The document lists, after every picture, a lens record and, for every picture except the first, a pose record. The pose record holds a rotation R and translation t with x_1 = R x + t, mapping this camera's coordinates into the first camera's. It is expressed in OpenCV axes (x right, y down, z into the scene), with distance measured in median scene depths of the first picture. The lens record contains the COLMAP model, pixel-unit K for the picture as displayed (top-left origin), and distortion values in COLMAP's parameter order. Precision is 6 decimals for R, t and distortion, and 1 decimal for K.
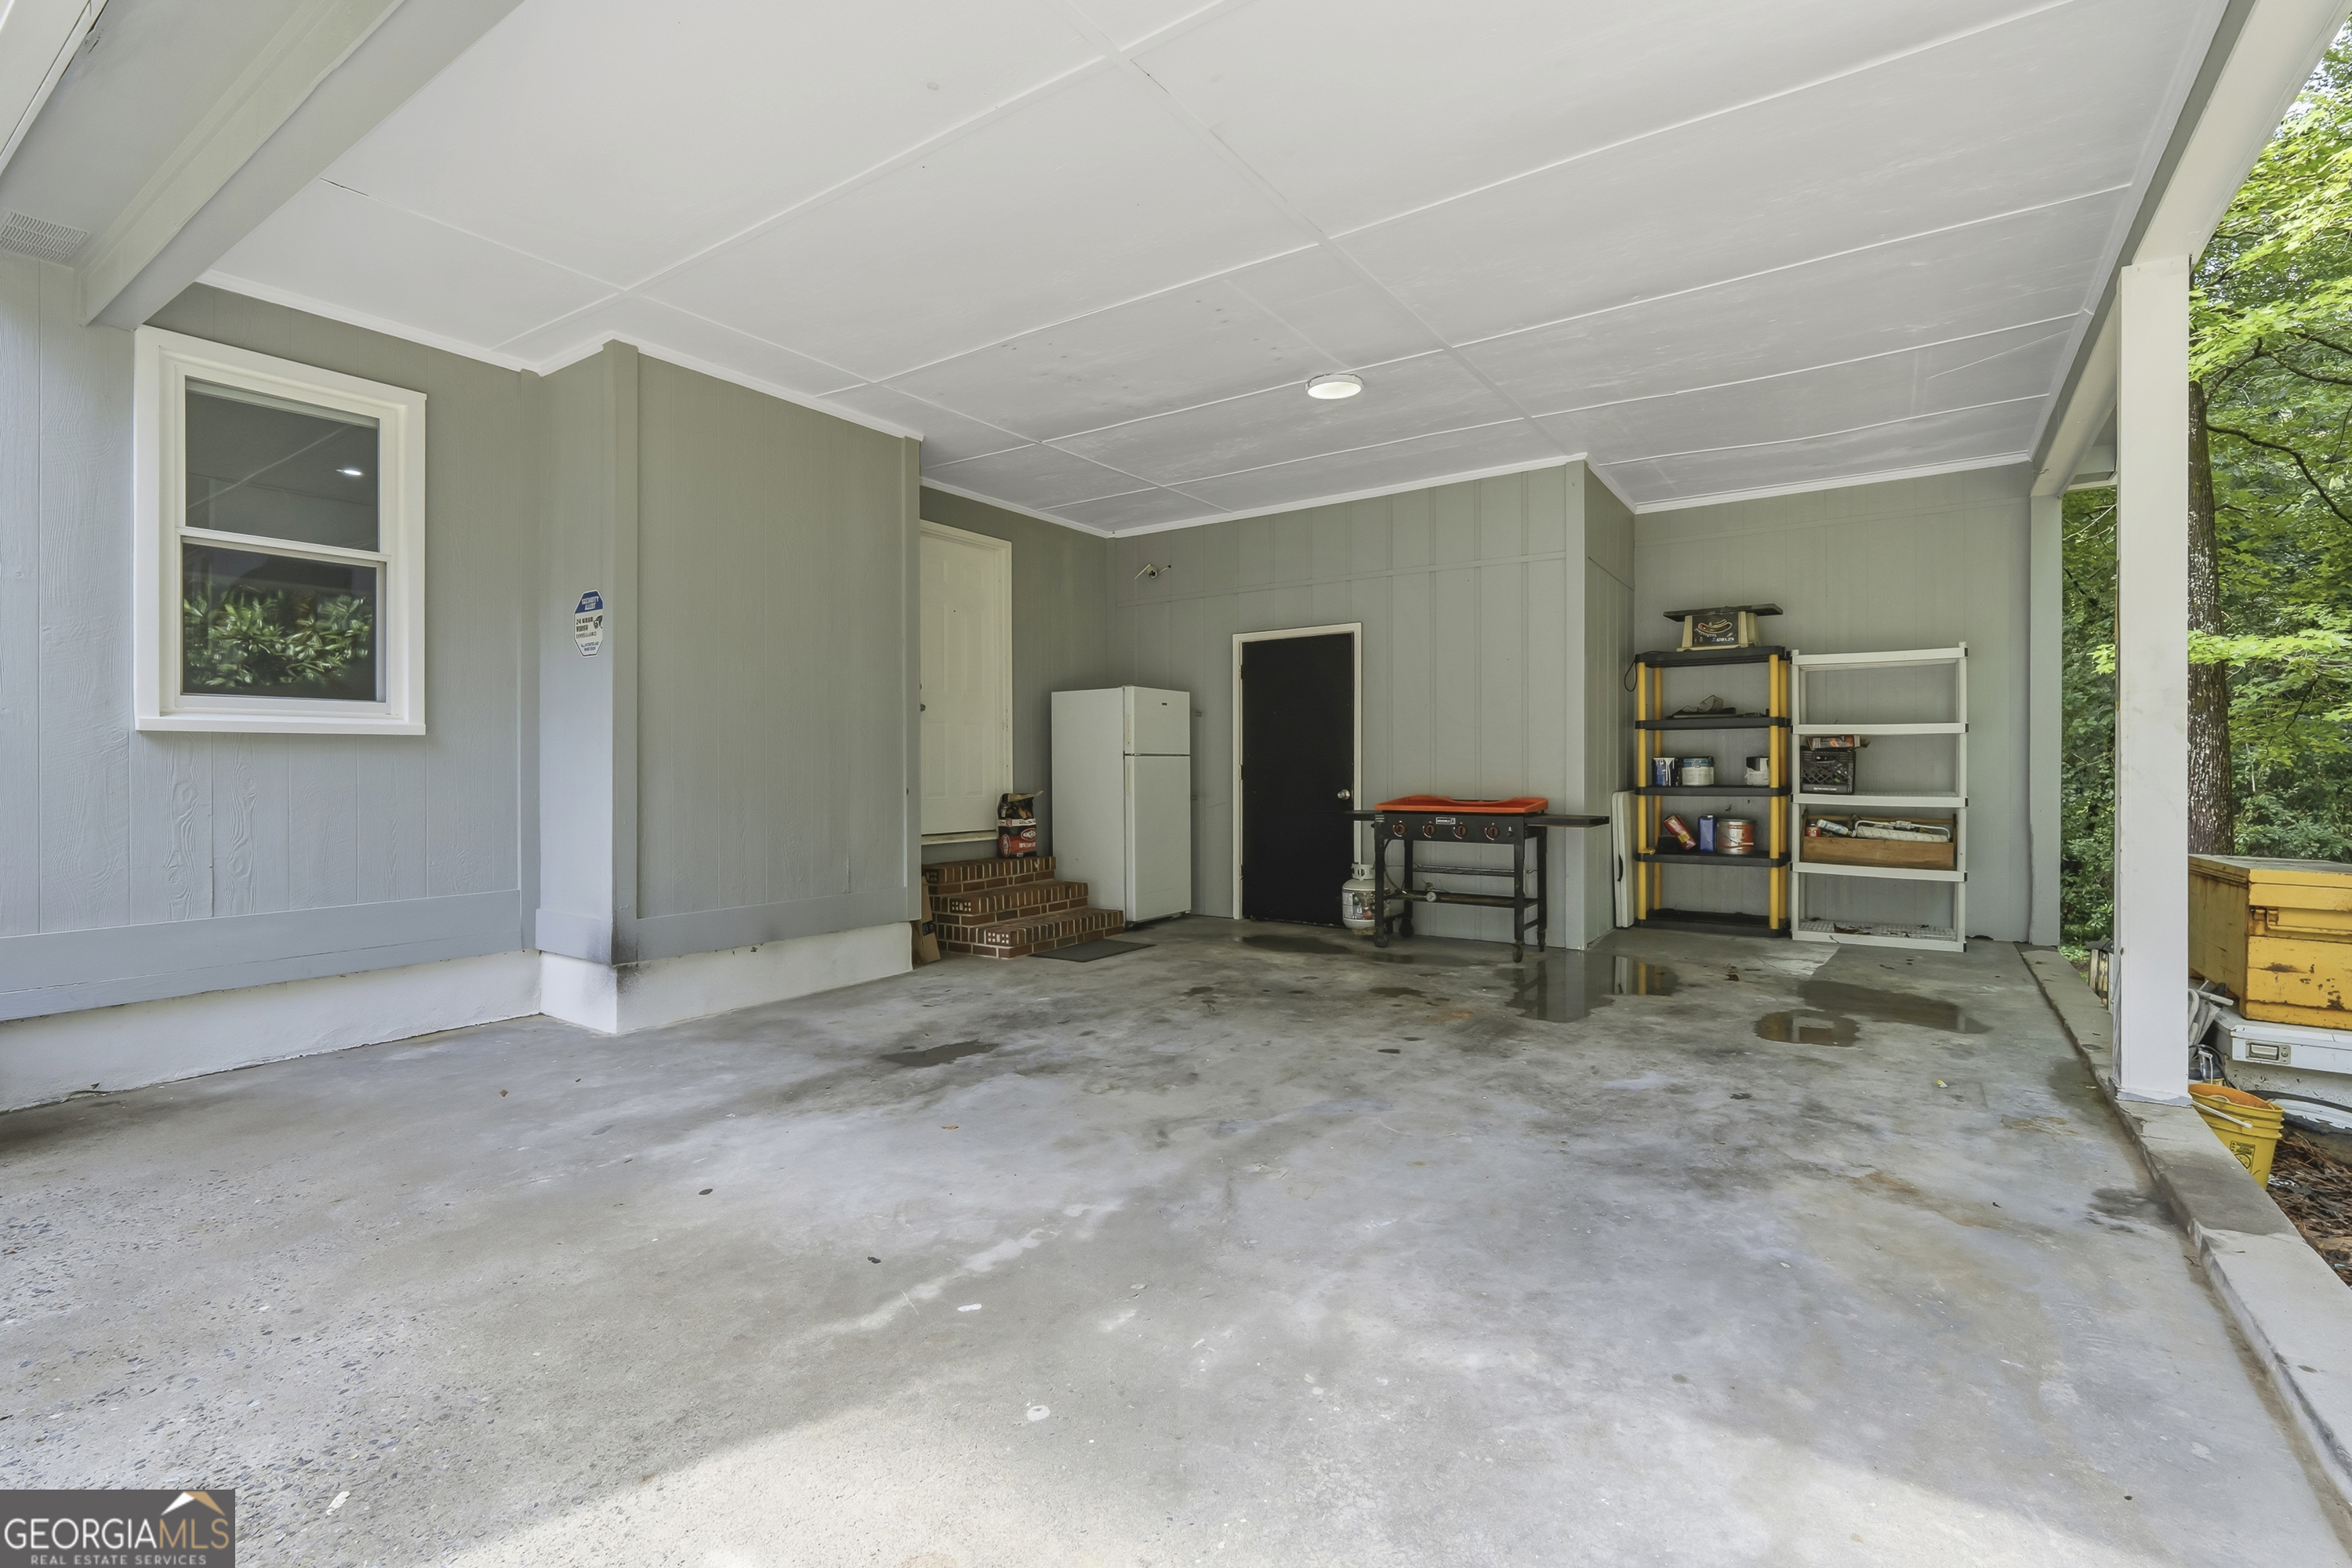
lens RADIAL K [[1068.1, 0, 1176.3], [0, 1068.1, 773.4], [0, 0, 1]] dist [-0.006967, 0.000970]
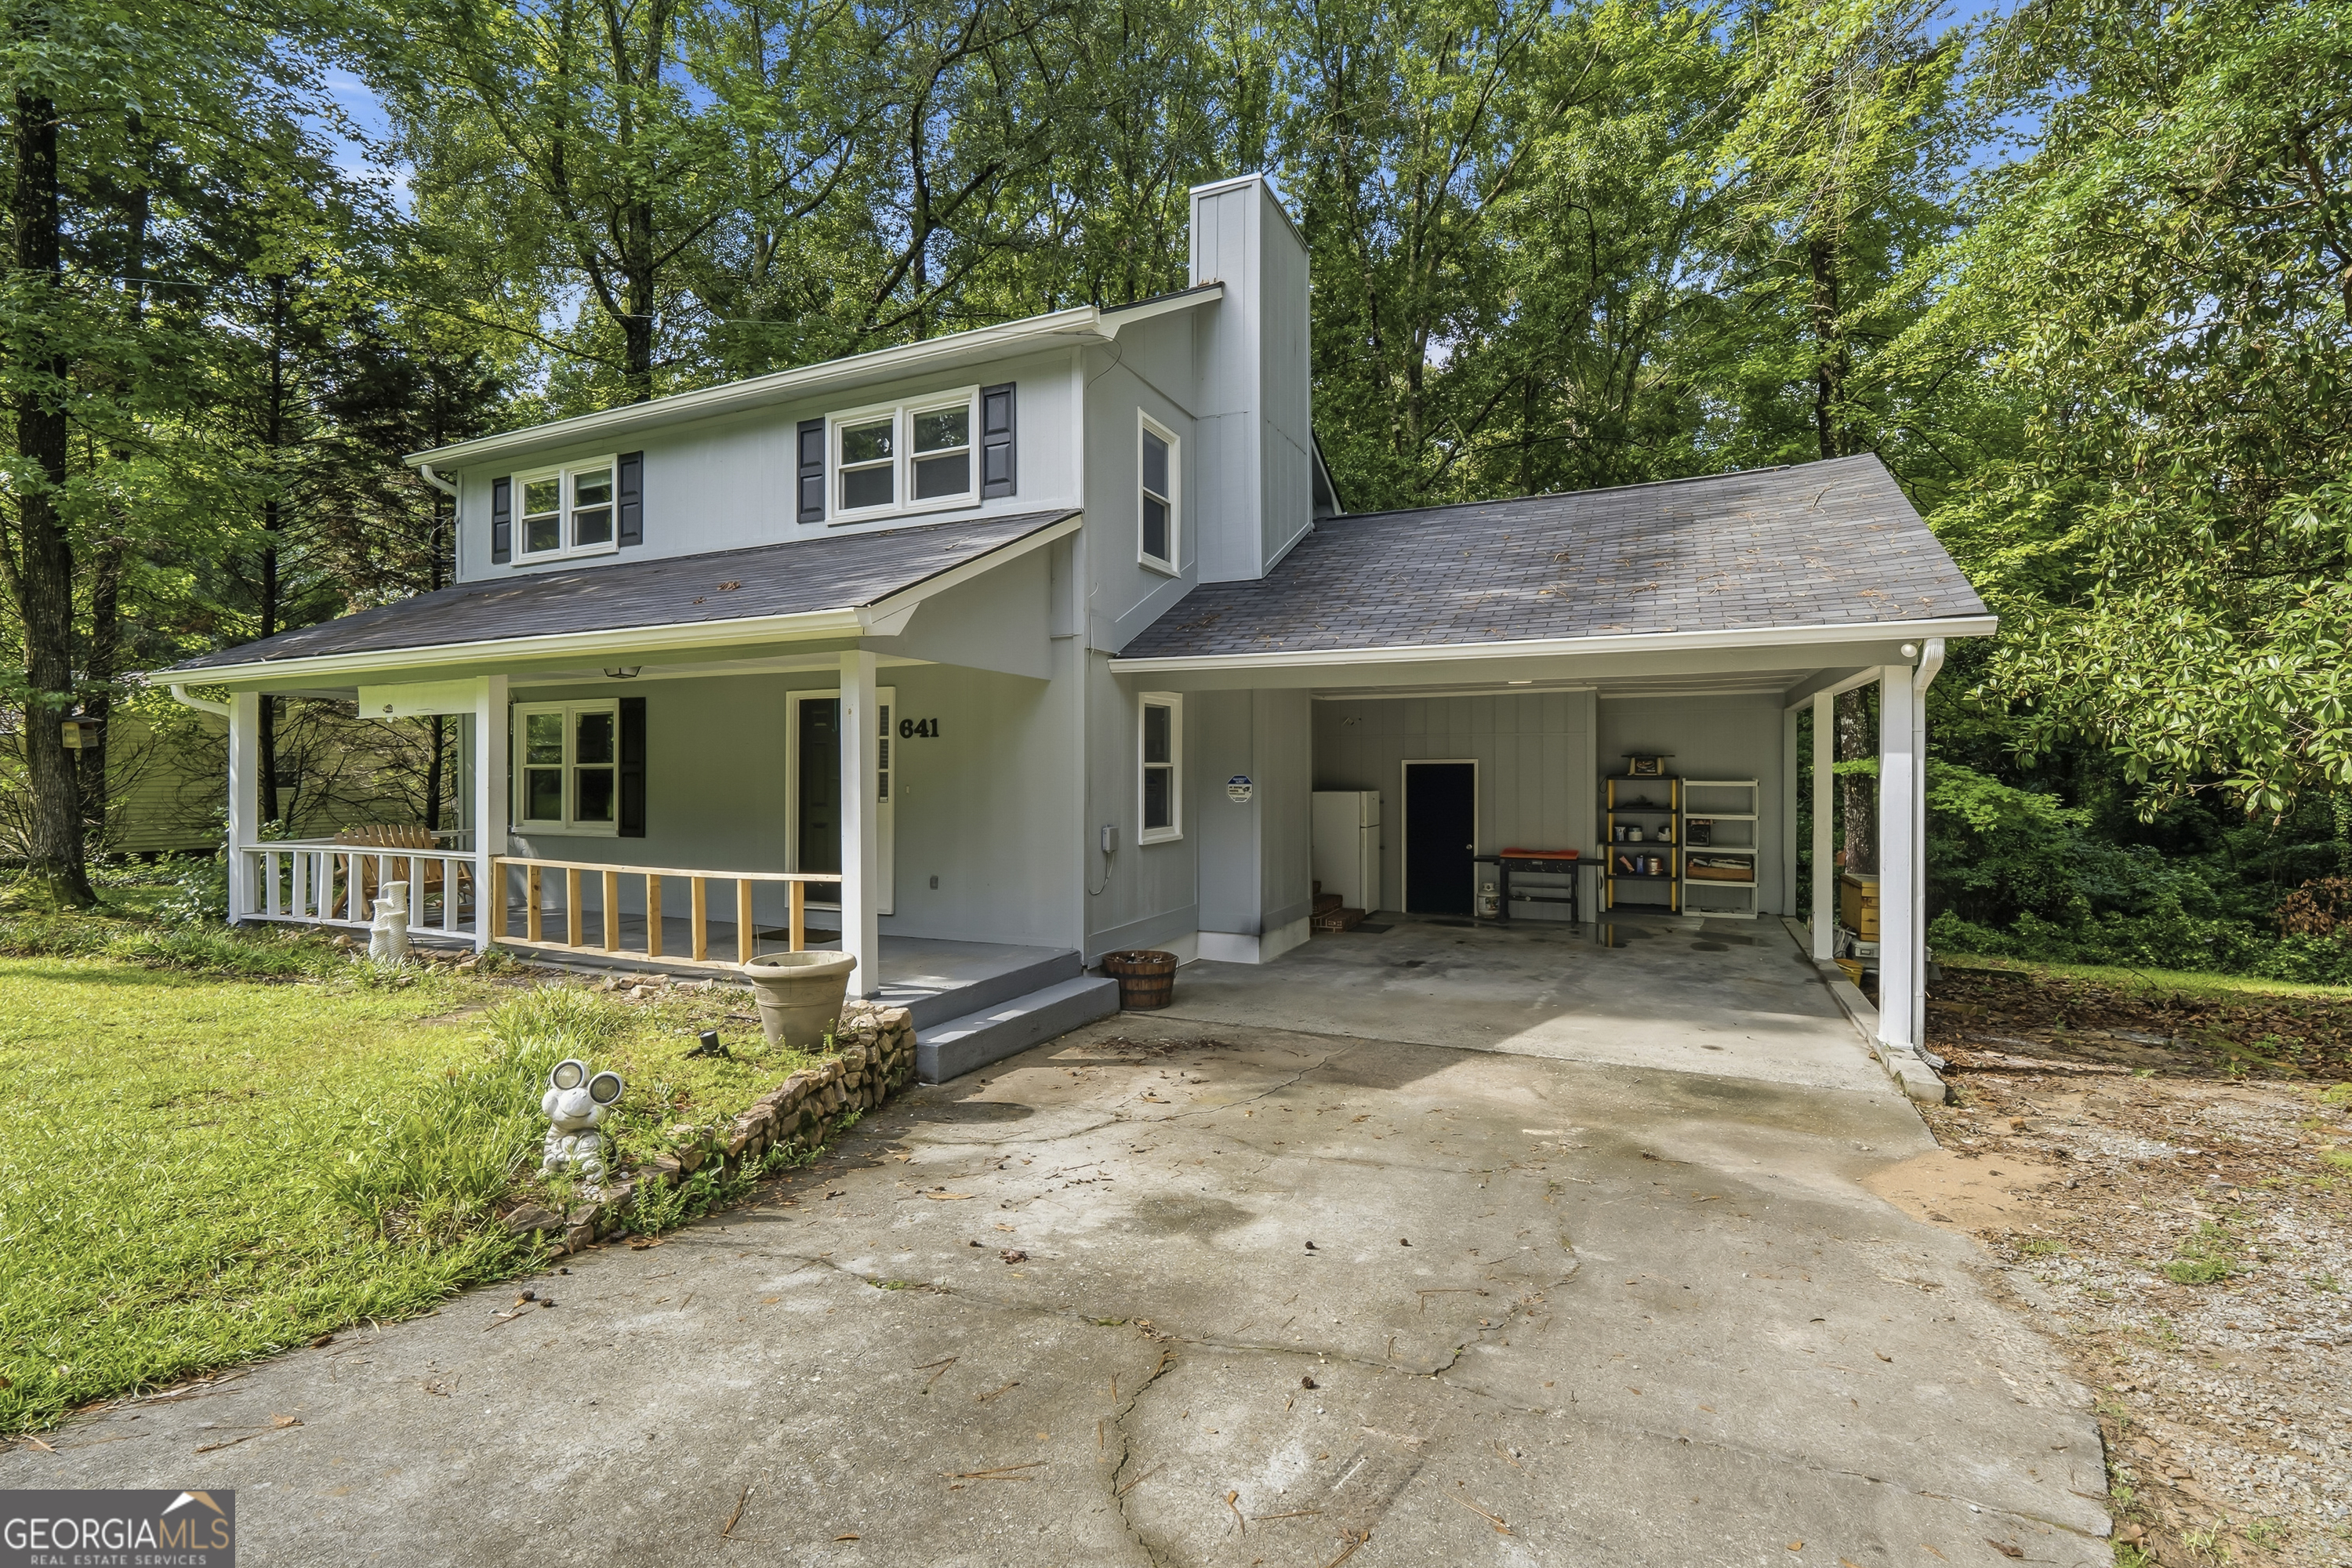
lens RADIAL K [[1068.1, 0, 1181.5], [0, 1068.1, 784.0], [0, 0, 1]] dist [-0.006967, 0.000970]
pose [[0.985748, -0.001167, 0.168227, -0.731505], [0.000073, 0.999979, 0.006509, -0.114763], [-0.168231, -0.006403, 0.985727, -0.883593]]
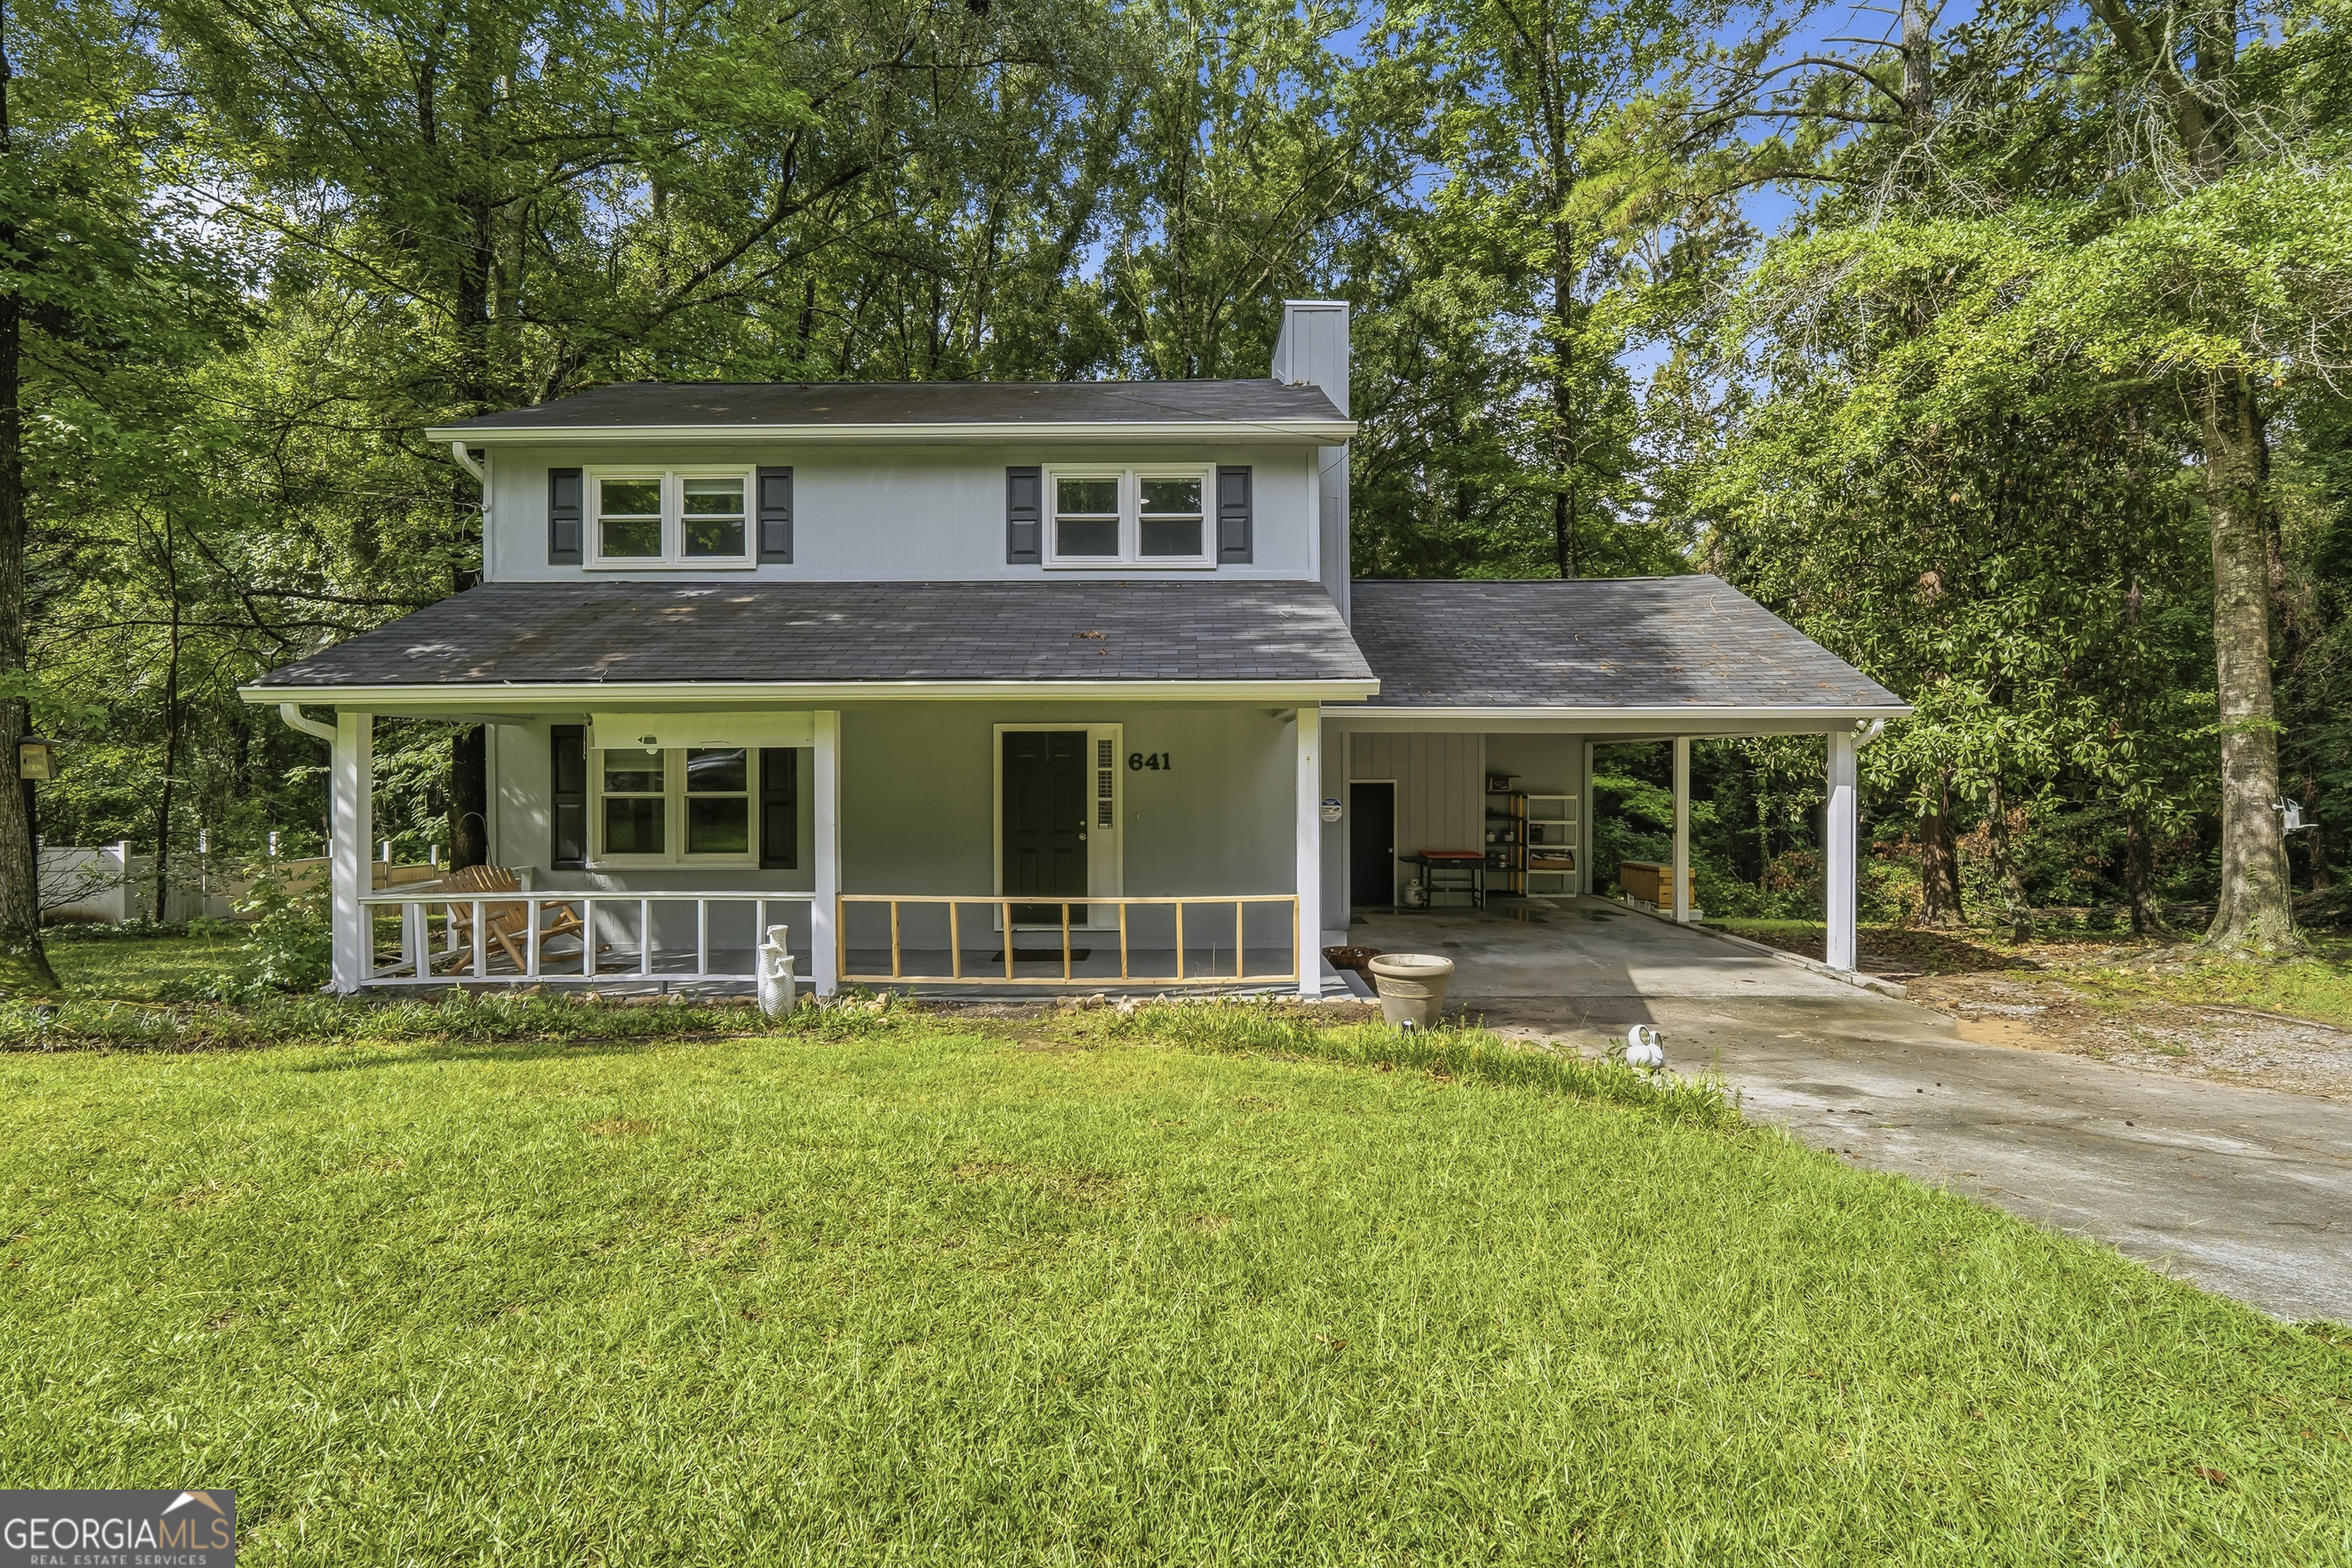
lens RADIAL K [[1068.1, 0, 1161.0], [0, 1068.1, 793.4], [0, 0, 1]] dist [-0.006967, 0.000970]
pose [[0.822901, -0.010962, 0.568080, -1.753077], [0.002286, 0.999870, 0.015983, -0.159010], [-0.568181, -0.011853, 0.822818, -0.733366]]
